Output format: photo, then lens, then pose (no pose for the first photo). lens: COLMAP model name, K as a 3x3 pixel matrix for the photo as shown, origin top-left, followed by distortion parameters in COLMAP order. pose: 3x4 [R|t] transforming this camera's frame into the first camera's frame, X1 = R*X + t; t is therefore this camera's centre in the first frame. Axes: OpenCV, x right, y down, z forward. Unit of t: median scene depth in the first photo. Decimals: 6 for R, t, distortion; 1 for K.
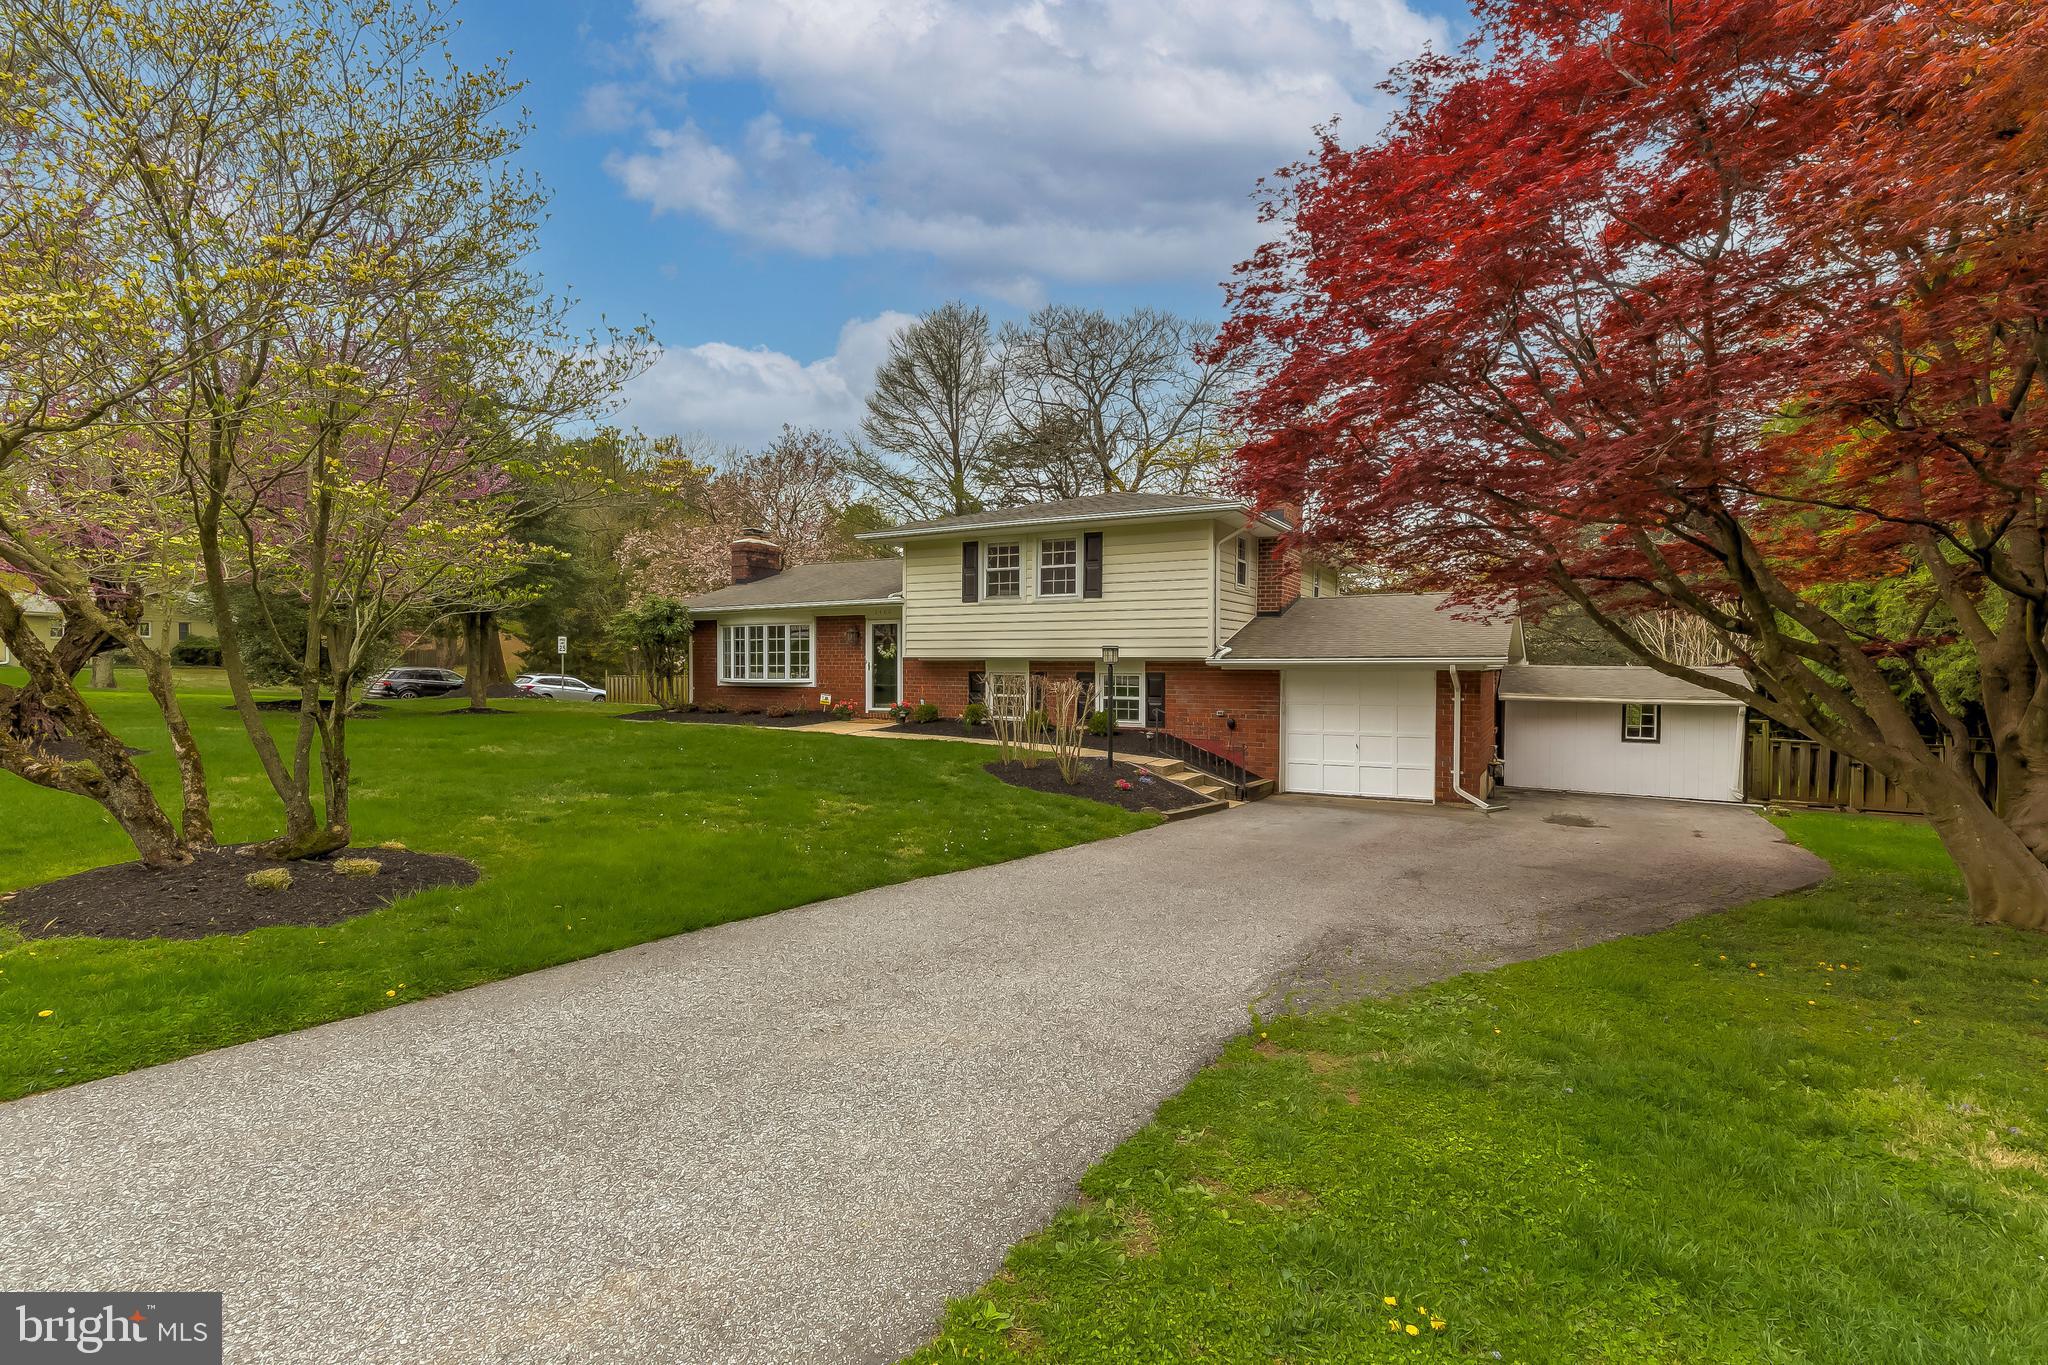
lens RADIAL K [[935.8, 0, 1033.4], [0, 935.8, 675.2], [0, 0, 1]] dist [0.002739, 0.000233]
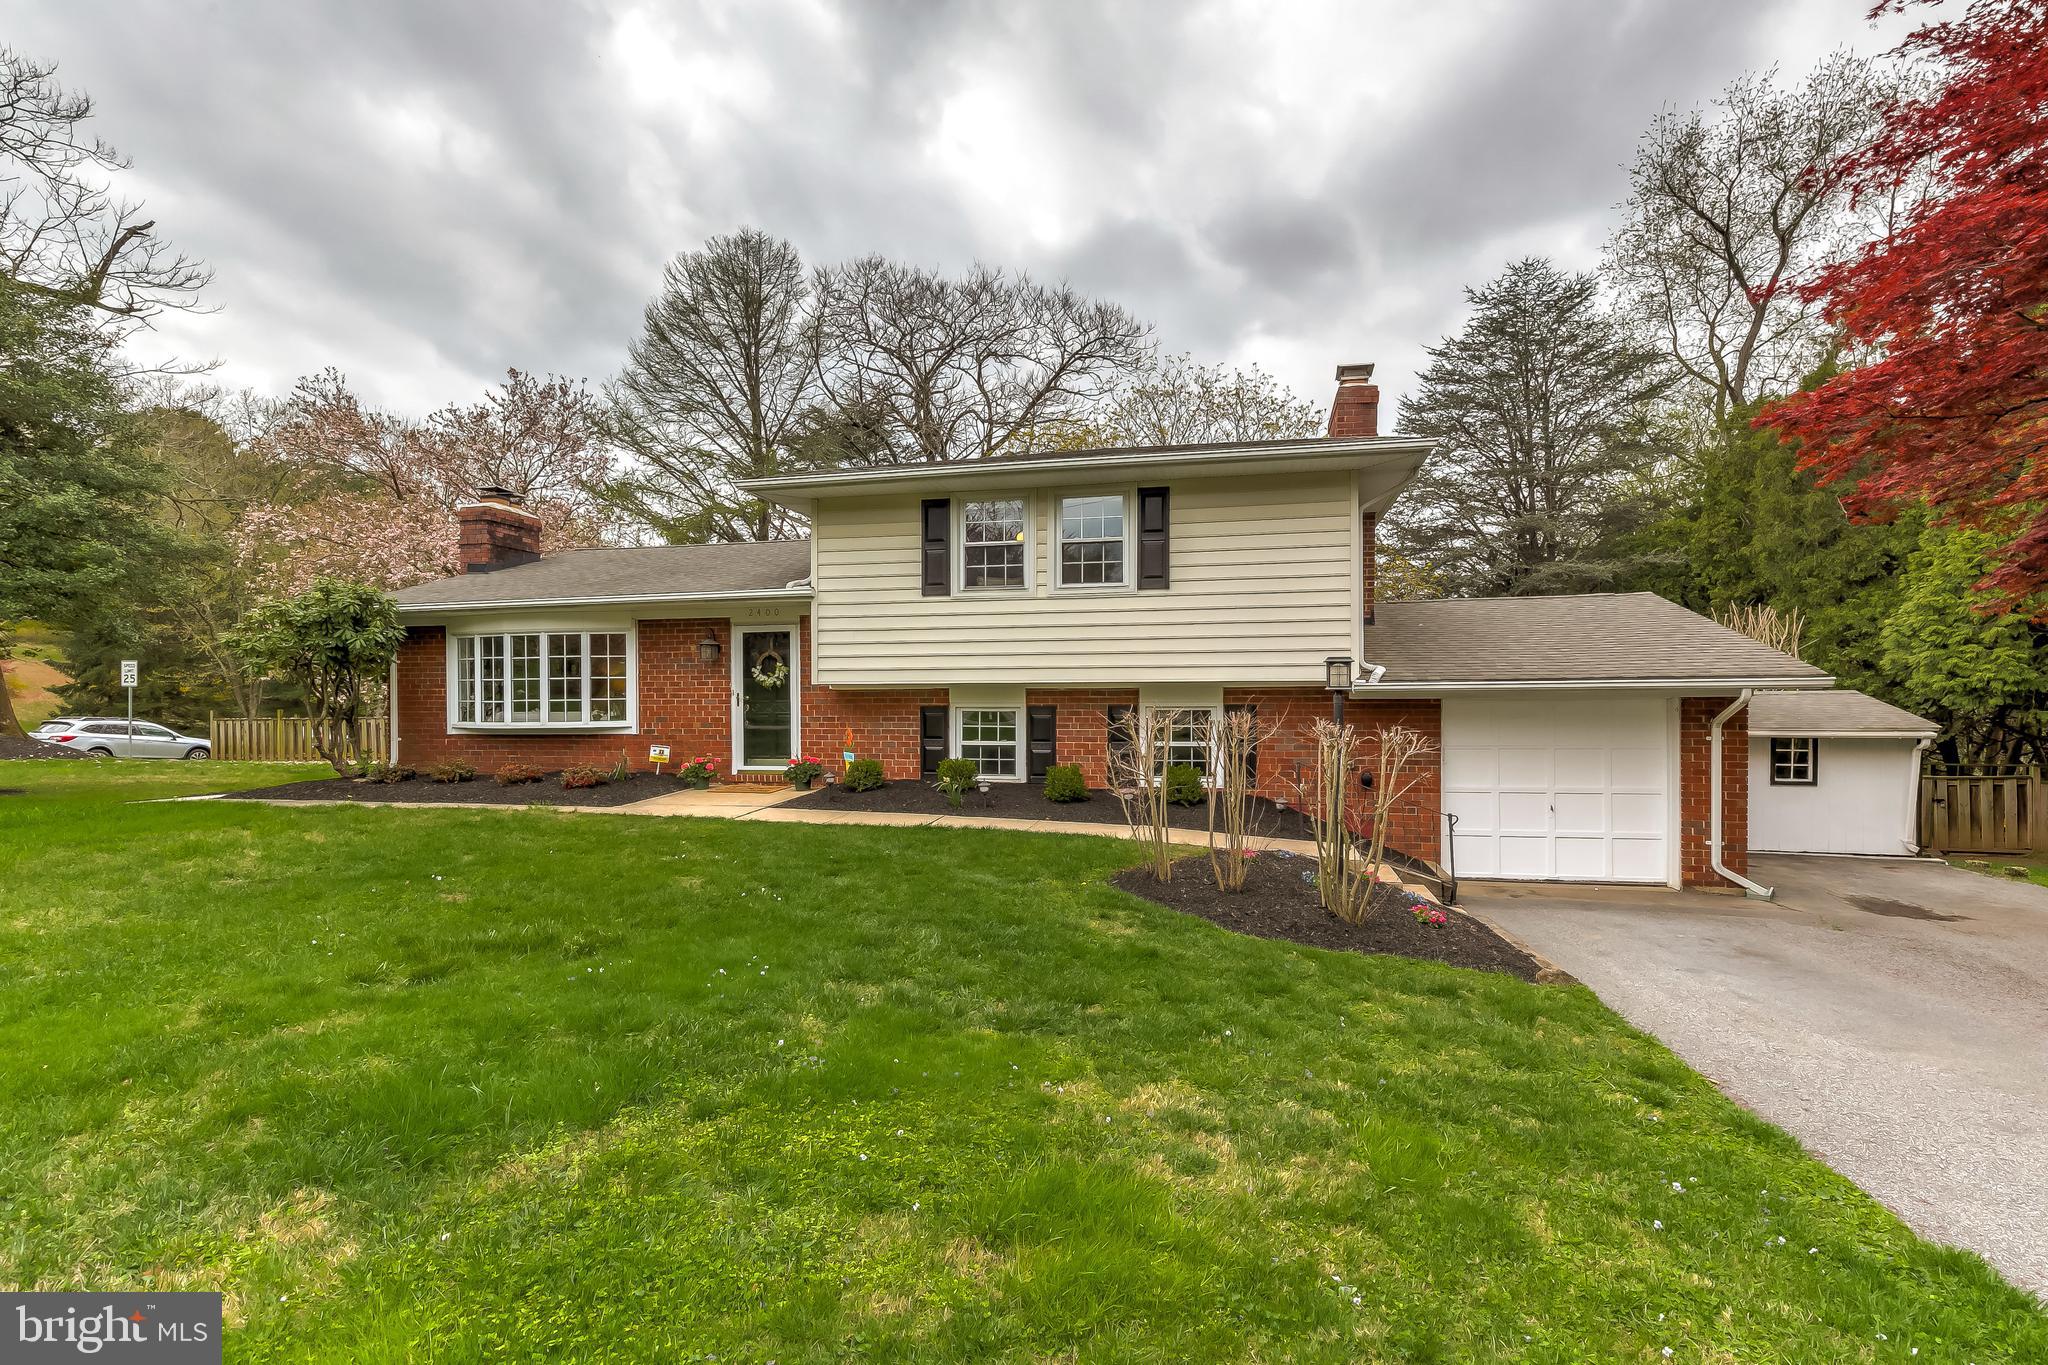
lens RADIAL K [[935.8, 0, 1036.8], [0, 935.8, 698.6], [0, 0, 1]] dist [0.002739, 0.000233]
pose [[0.954887, -0.008118, 0.296859, -0.170069], [0.011323, 0.999895, -0.009078, -0.002251], [-0.296754, 0.012030, 0.954878, 0.342474]]
